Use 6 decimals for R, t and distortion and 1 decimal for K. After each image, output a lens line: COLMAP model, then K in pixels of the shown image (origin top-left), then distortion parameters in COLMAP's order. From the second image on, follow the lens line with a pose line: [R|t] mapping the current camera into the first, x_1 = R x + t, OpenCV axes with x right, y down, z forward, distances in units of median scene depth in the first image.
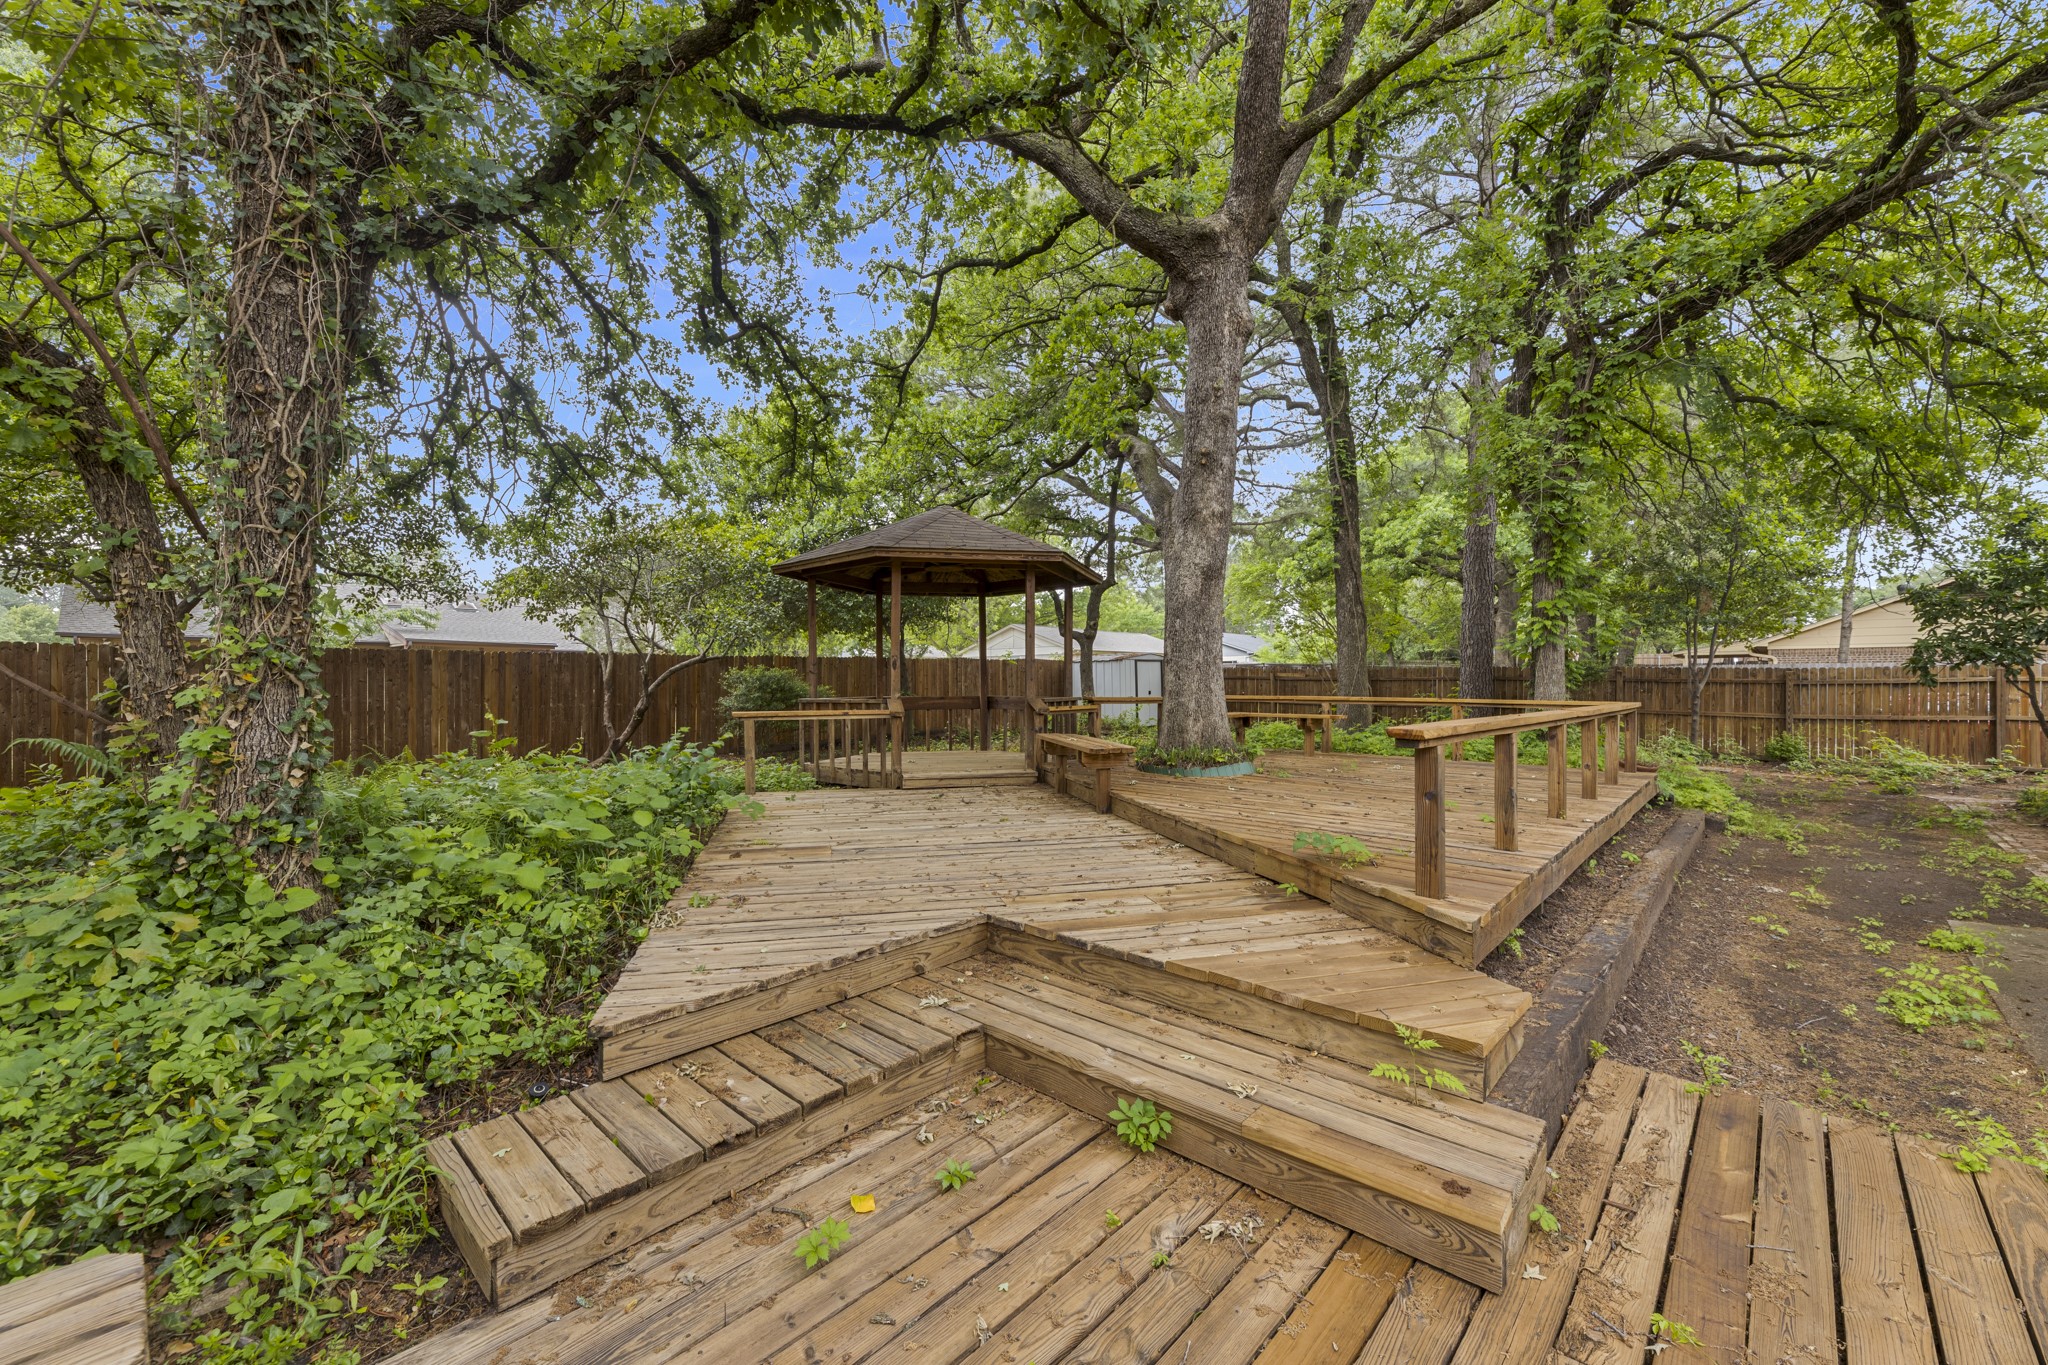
lens RADIAL K [[821.6, 0, 1011.6], [0, 821.6, 683.6], [0, 0, 1]] dist [-0.001894, 0.000222]
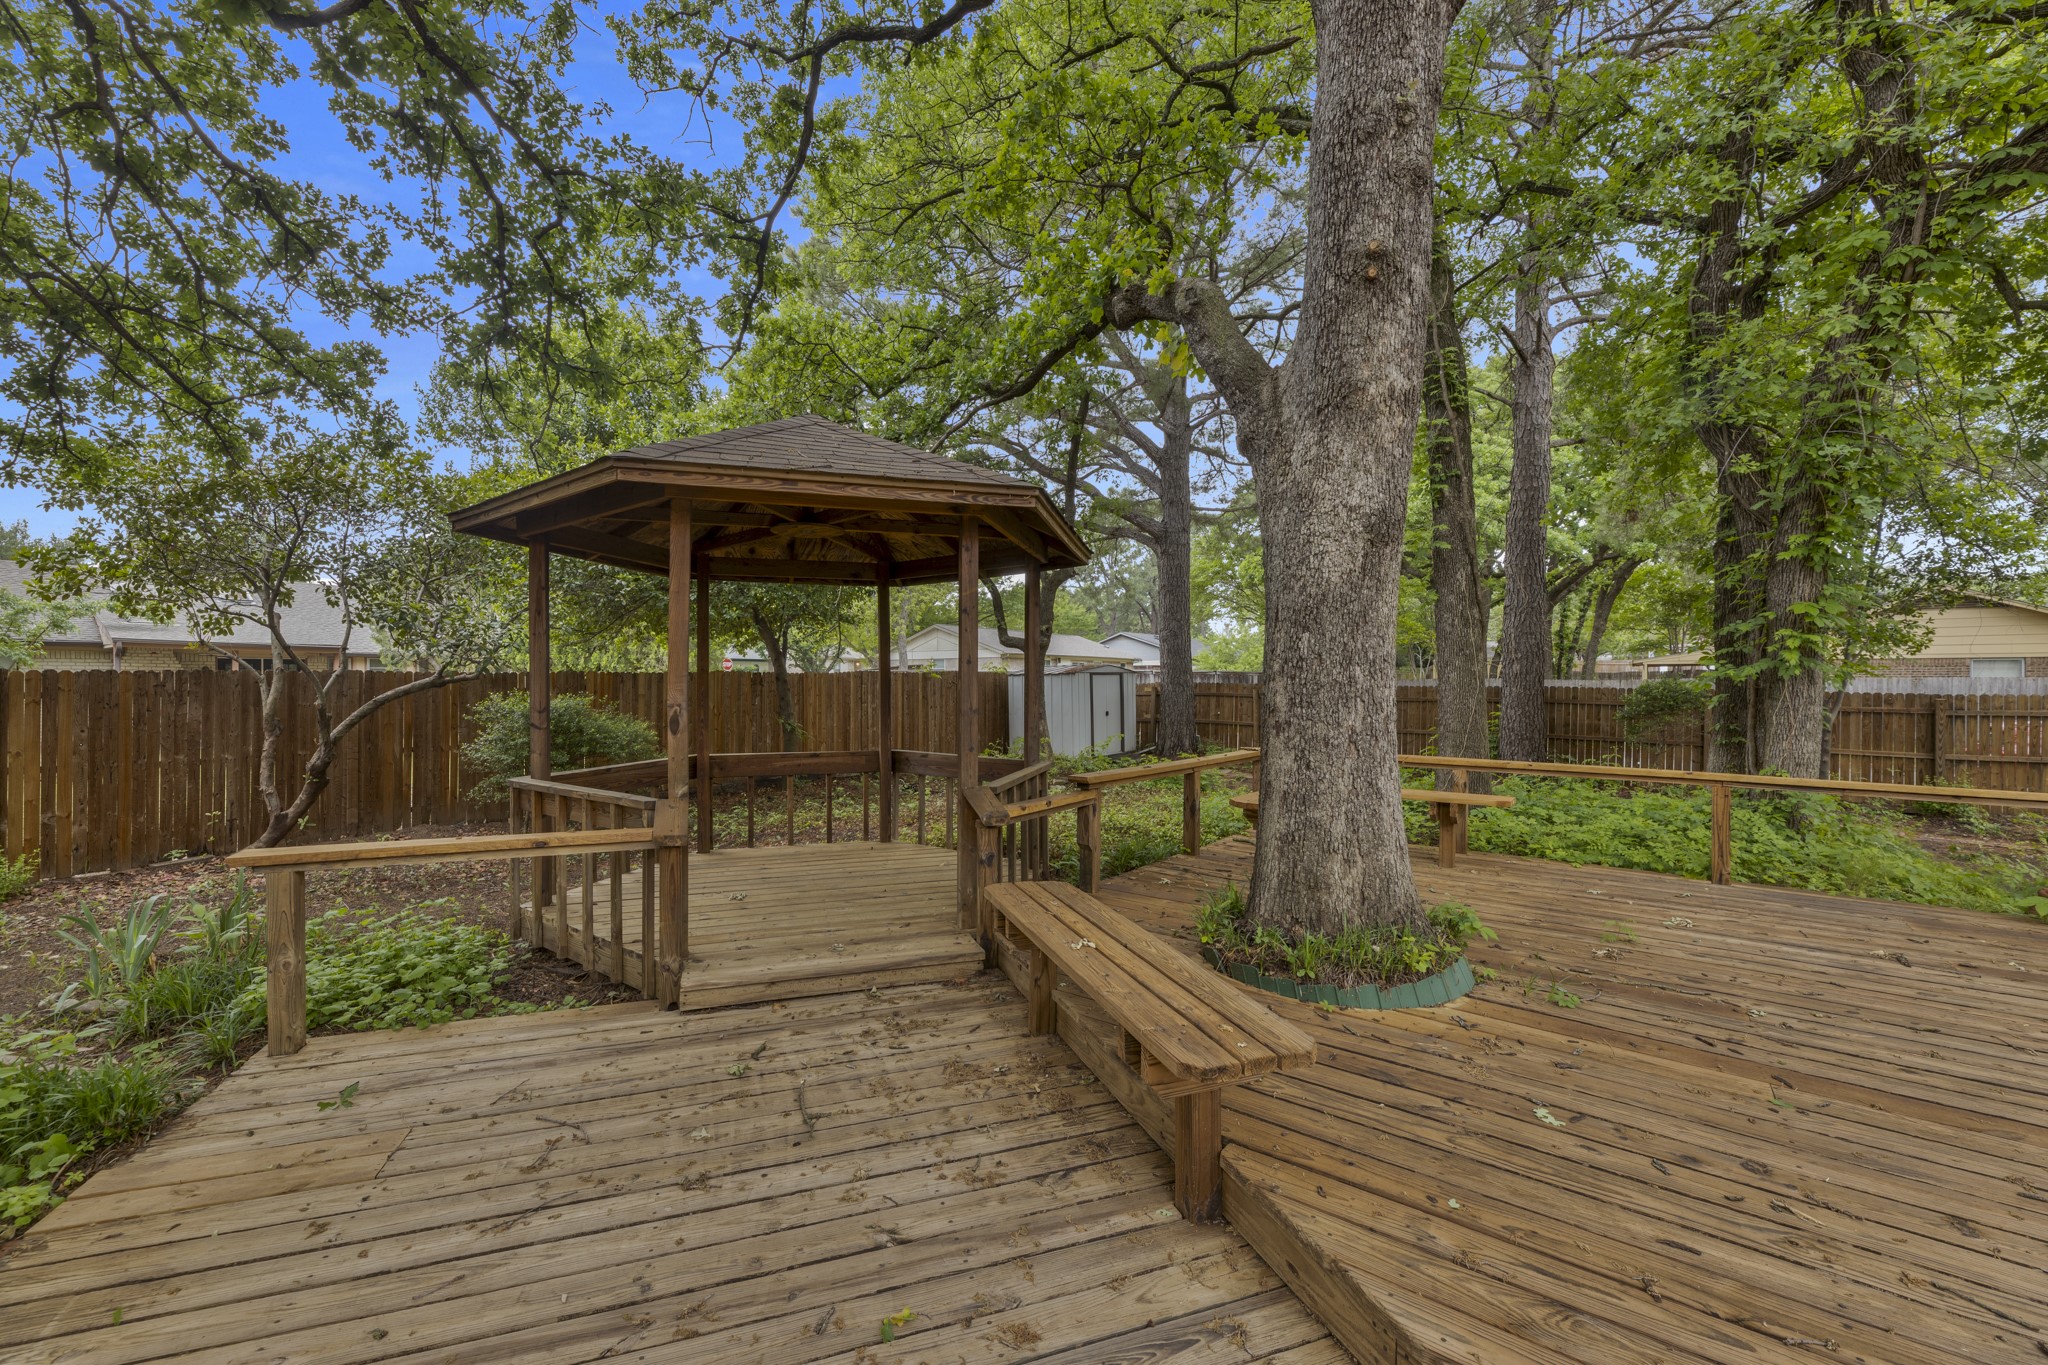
lens RADIAL K [[821.6, 0, 1011.6], [0, 821.6, 683.6], [0, 0, 1]] dist [-0.001894, 0.000222]
pose [[0.995767, 0.001845, 0.091900, 0.002069], [-0.001922, 0.999998, 0.000746, -0.039959], [-0.091899, -0.000919, 0.995768, 0.446896]]
